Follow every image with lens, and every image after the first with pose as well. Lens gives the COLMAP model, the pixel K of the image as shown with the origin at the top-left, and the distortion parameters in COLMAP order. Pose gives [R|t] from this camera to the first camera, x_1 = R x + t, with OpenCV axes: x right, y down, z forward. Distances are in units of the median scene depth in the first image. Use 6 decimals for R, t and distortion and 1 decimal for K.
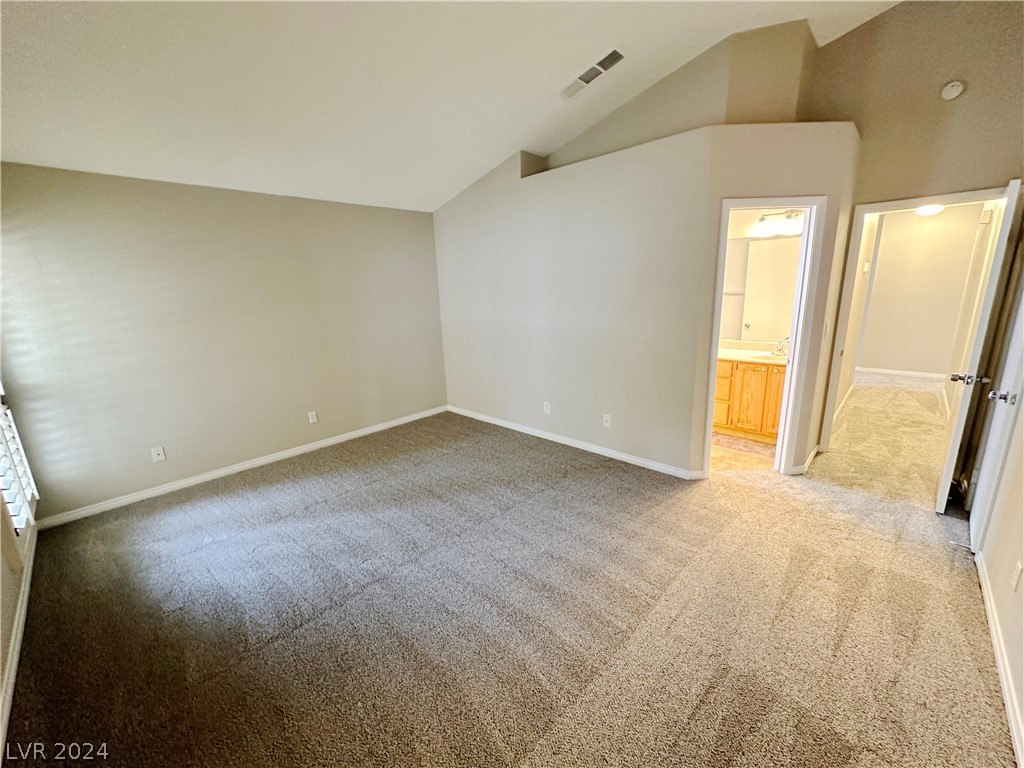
lens RADIAL K [[416.4, 0, 503.2], [0, 416.4, 380.4], [0, 0, 1]] dist [-0.000460, 0.000859]
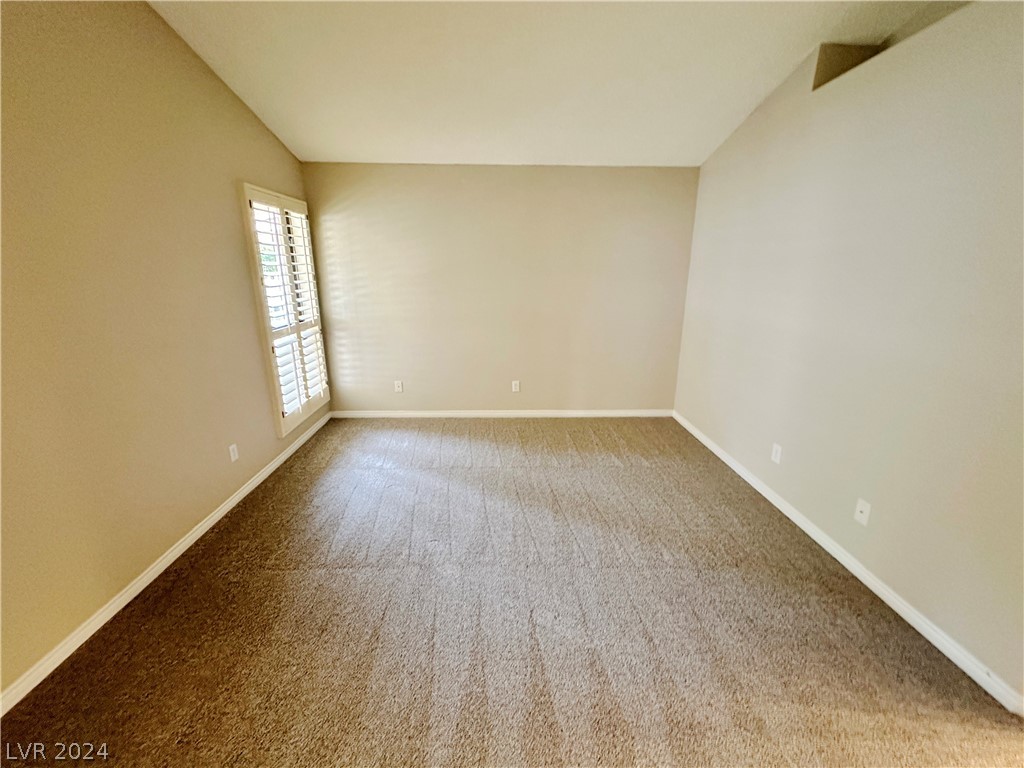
lens RADIAL K [[416.4, 0, 508.2], [0, 416.4, 386.3], [0, 0, 1]] dist [-0.000460, 0.000859]
pose [[0.717658, 0.229836, -0.657376, 0.264759], [-0.184872, 0.972975, 0.138353, -0.065202], [0.671409, 0.022240, 0.740753, 0.284359]]
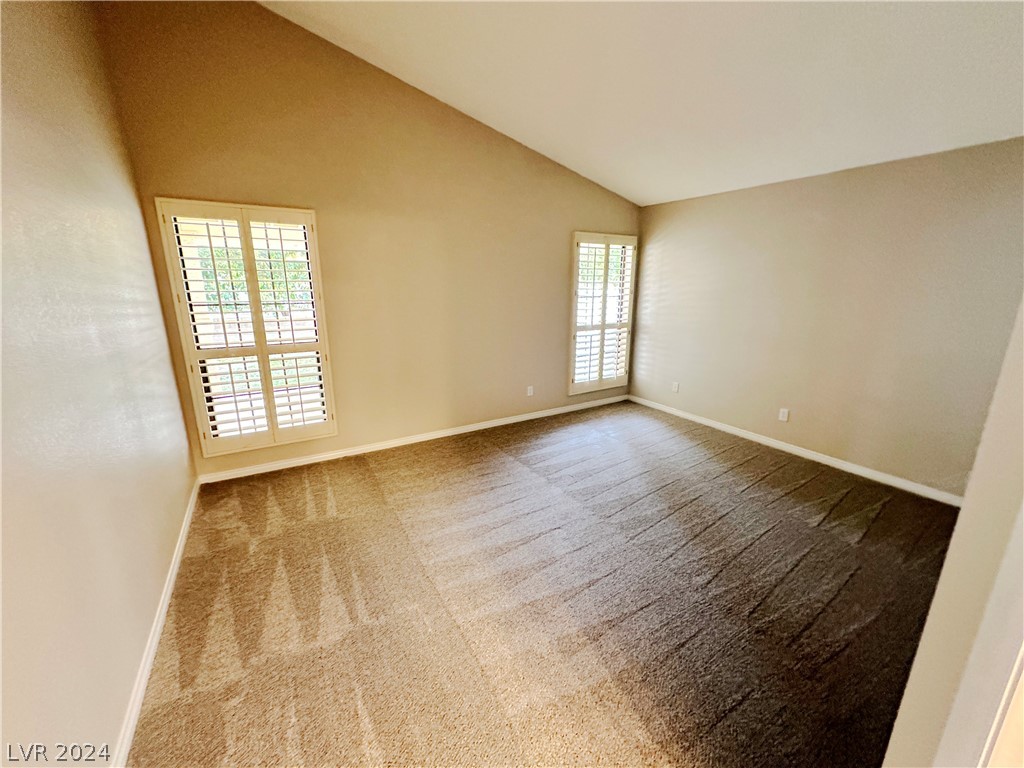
lens RADIAL K [[416.4, 0, 519.8], [0, 416.4, 382.2], [0, 0, 1]] dist [-0.000460, 0.000859]
pose [[-0.244086, 0.261008, -0.933968, 0.687199], [-0.210934, 0.925750, 0.313837, -0.187589], [0.946535, 0.273609, -0.170908, 0.742626]]
